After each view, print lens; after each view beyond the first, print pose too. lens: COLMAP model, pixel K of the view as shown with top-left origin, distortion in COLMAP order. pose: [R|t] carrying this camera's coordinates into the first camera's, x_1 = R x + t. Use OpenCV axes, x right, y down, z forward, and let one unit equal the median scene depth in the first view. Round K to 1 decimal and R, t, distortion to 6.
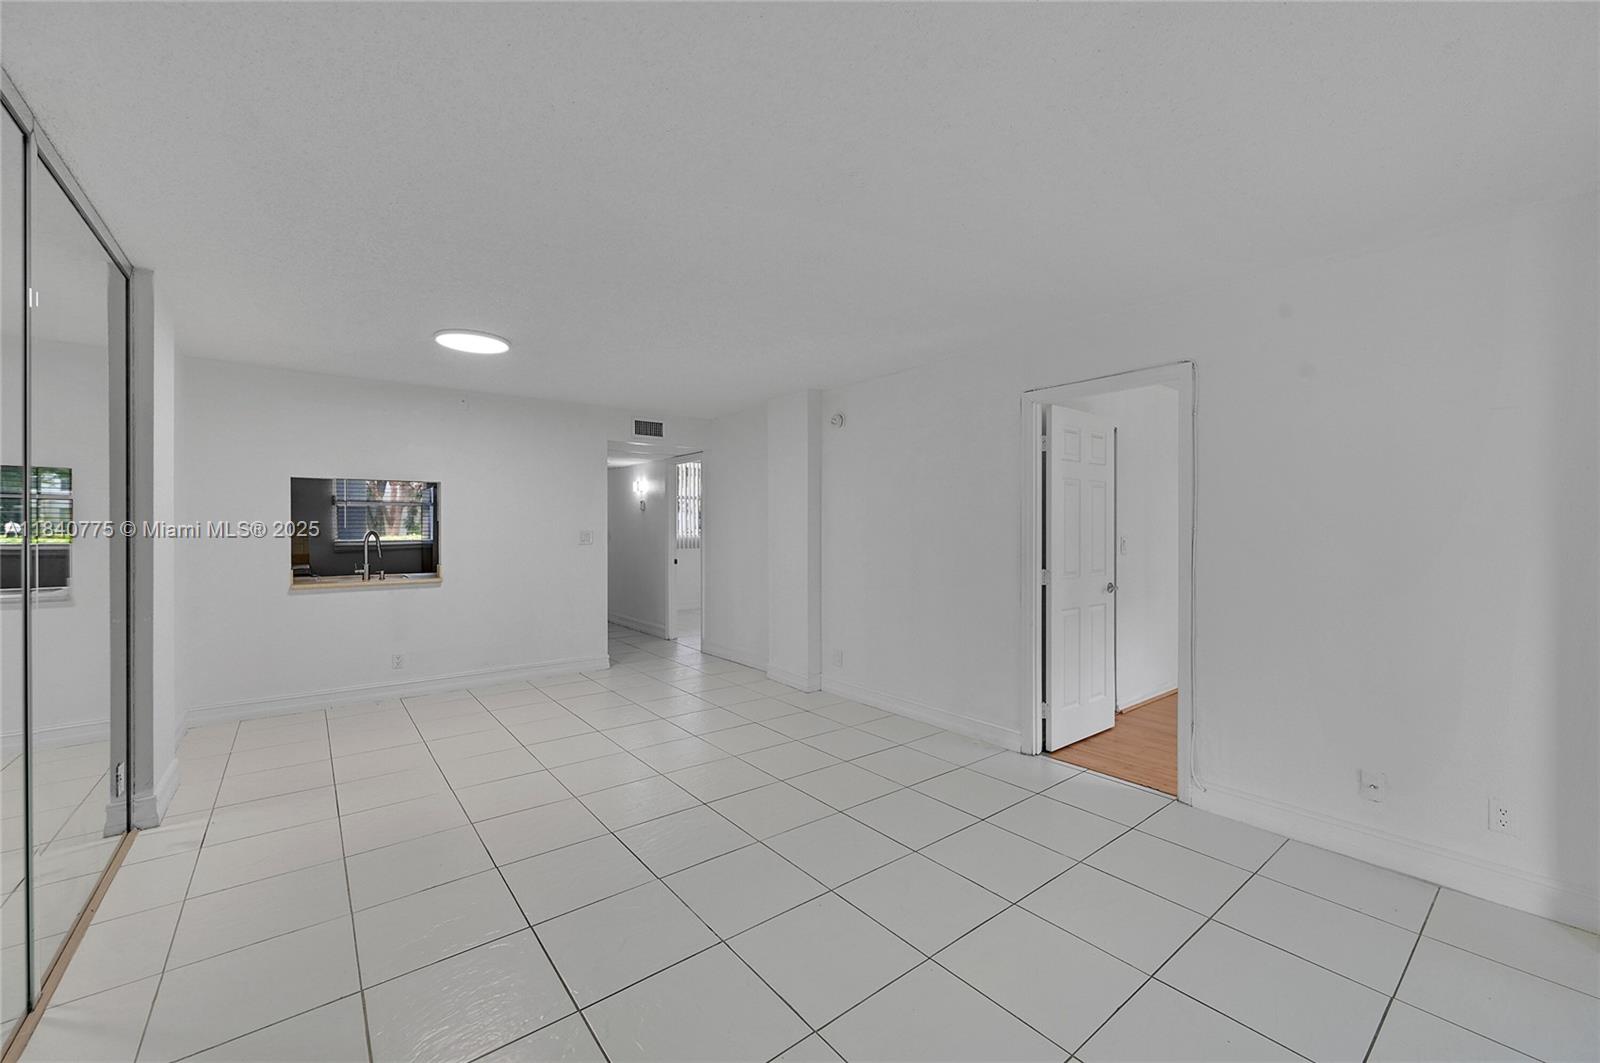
lens RADIAL K [[643.2, 0, 808.4], [0, 643.2, 528.9], [0, 0, 1]] dist [-0.000455, 0.000019]
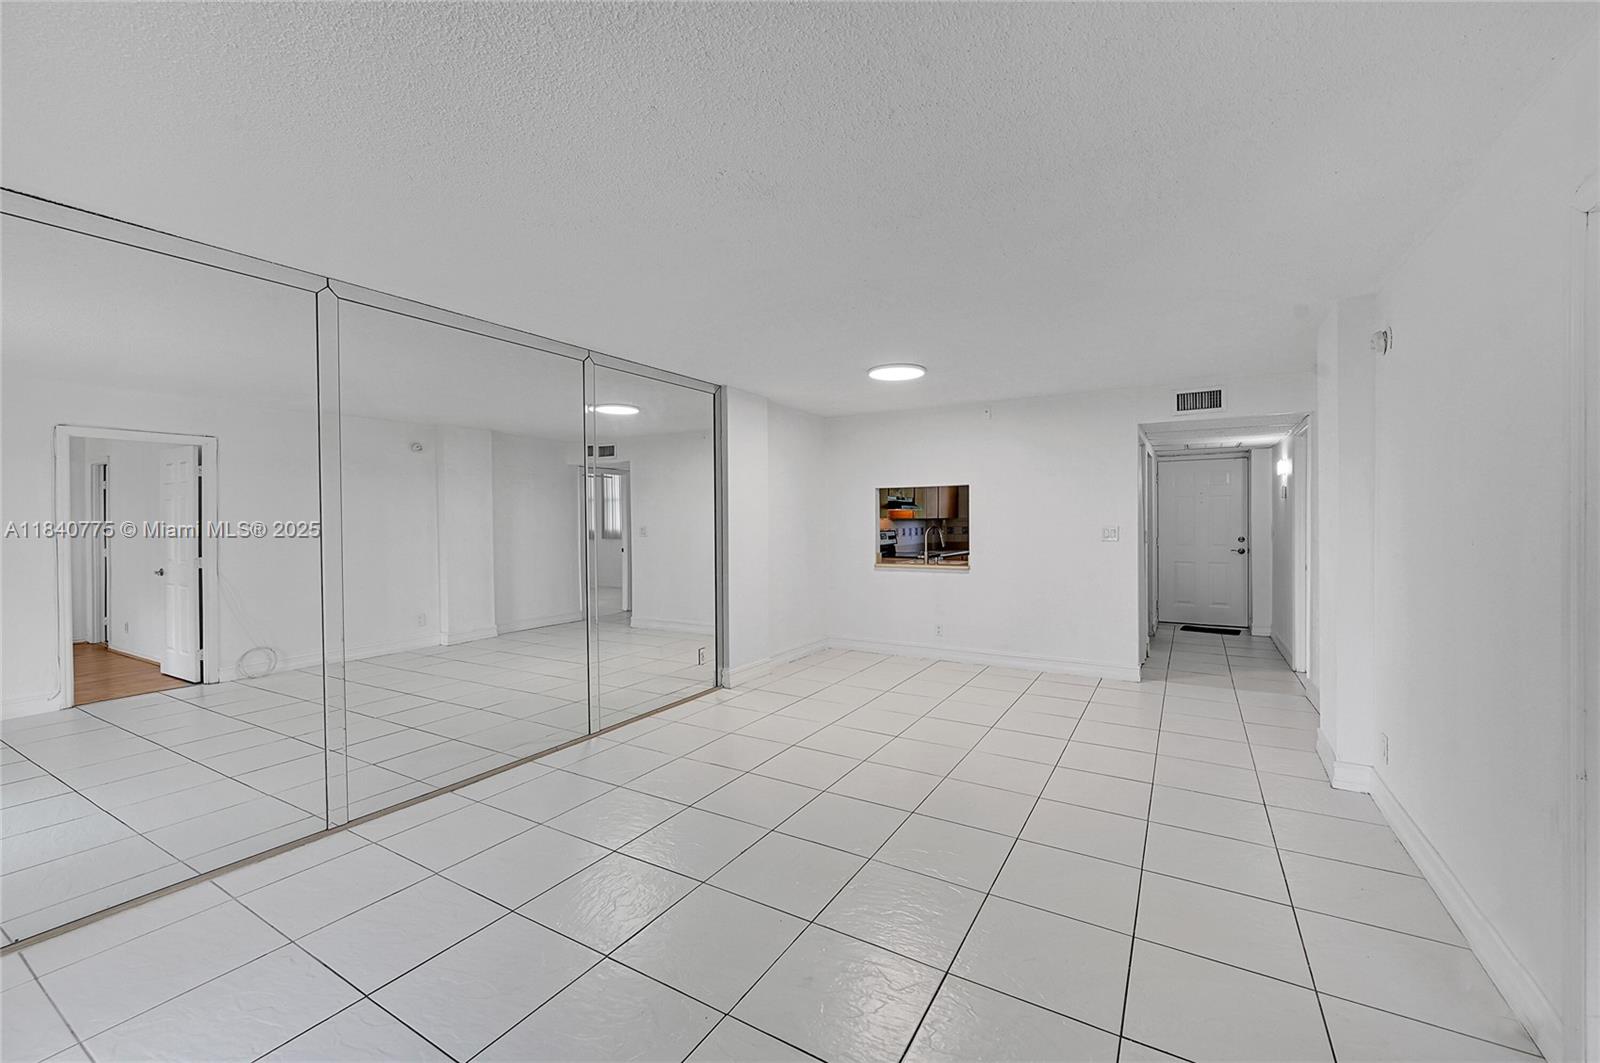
lens RADIAL K [[643.2, 0, 807.9], [0, 643.2, 525.9], [0, 0, 1]] dist [-0.000455, 0.000019]
pose [[0.356676, 0.001299, -0.934227, 0.427220], [0.000199, 0.999999, 0.001466, 0.001162], [0.934228, -0.000709, 0.356675, 0.322134]]
